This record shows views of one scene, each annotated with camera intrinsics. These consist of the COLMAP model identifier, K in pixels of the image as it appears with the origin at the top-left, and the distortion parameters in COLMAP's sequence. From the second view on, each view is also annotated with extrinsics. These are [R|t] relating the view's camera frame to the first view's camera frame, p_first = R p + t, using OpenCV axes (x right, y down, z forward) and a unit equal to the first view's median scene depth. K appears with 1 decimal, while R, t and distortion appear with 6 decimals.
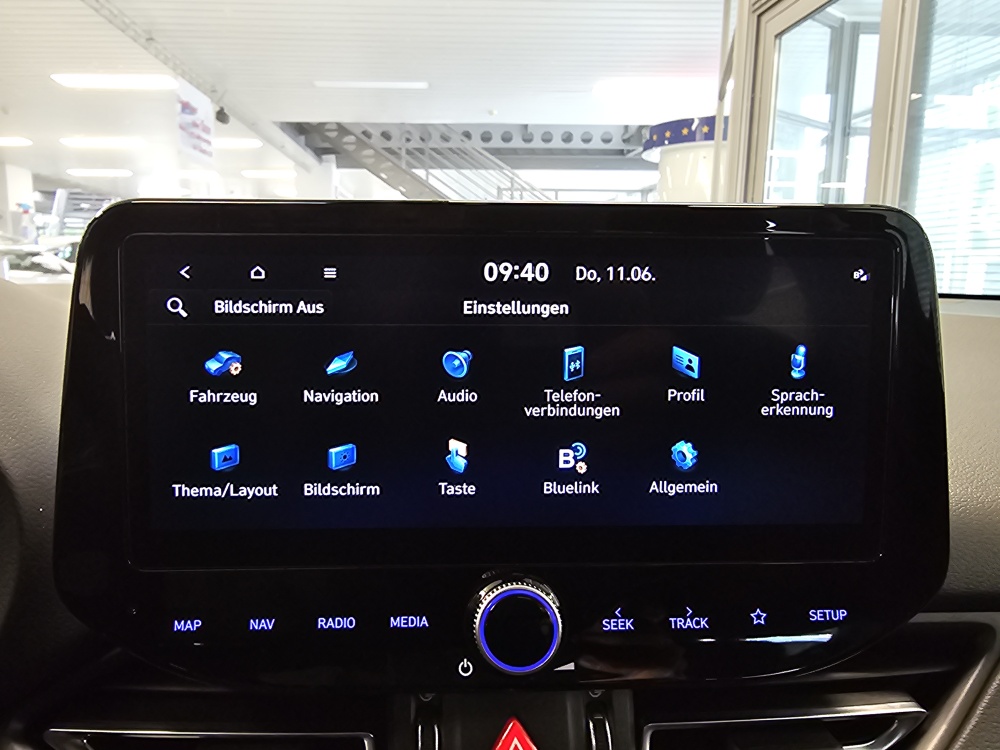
lens RADIAL K [[680.7, 0, 451.3], [0, 680.7, 378.9], [0, 0, 1]] dist [0.003600, -0.004054]
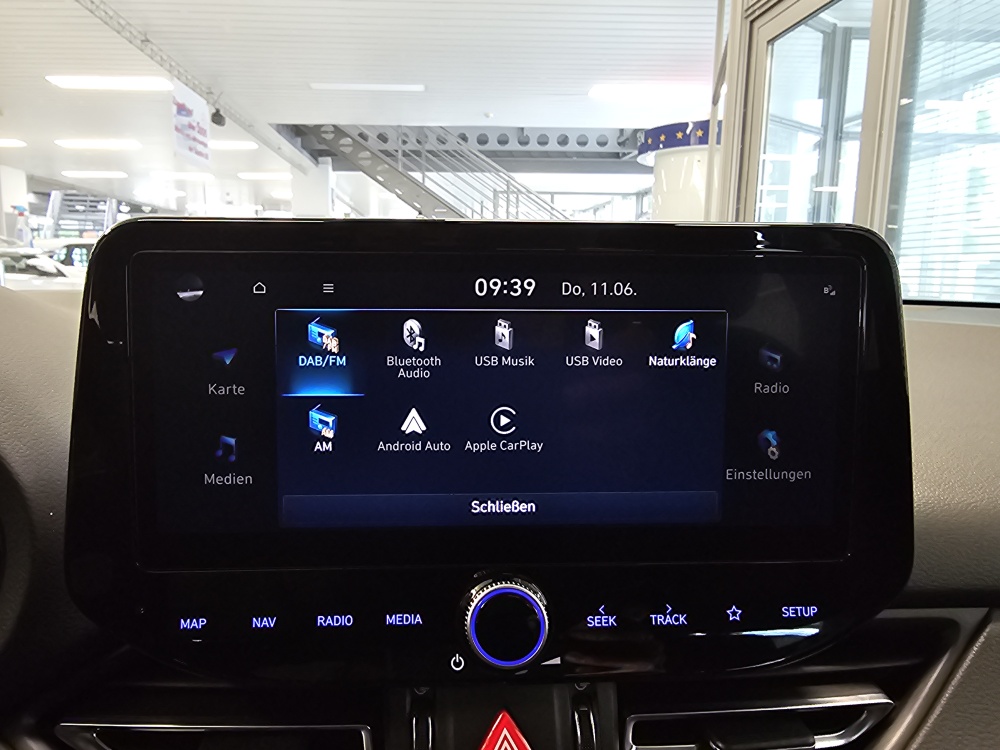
lens RADIAL K [[677.9, 0, 455.7], [0, 677.9, 386.3], [0, 0, 1]] dist [0.000699, -0.000224]
pose [[0.999932, -0.000659, 0.011641, 0.000909], [0.000563, 0.999966, 0.008194, -0.001839], [-0.011646, -0.008187, 0.999899, -0.006843]]
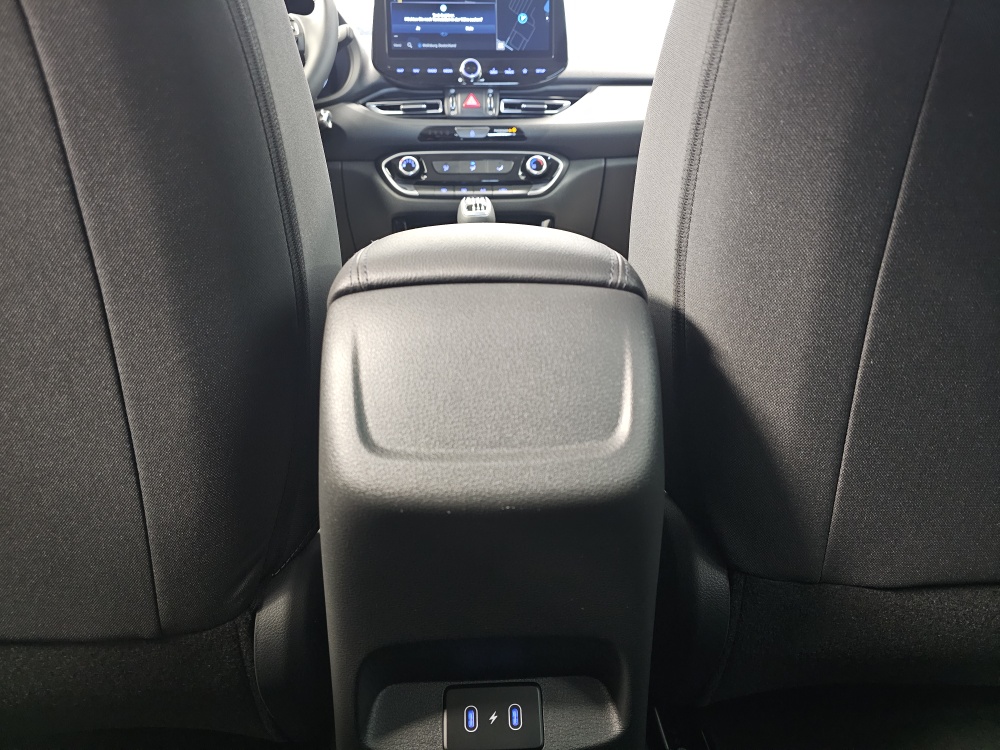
lens RADIAL K [[670.5, 0, 500.0], [0, 670.5, 375.0], [0, 0, 1]] dist [0.035988, -0.045371]
pose [[0.999959, -0.009037, -0.000891, 0.040466], [0.009057, 0.985475, 0.169578, 0.237426], [-0.000655, -0.169579, 0.985516, -0.565746]]
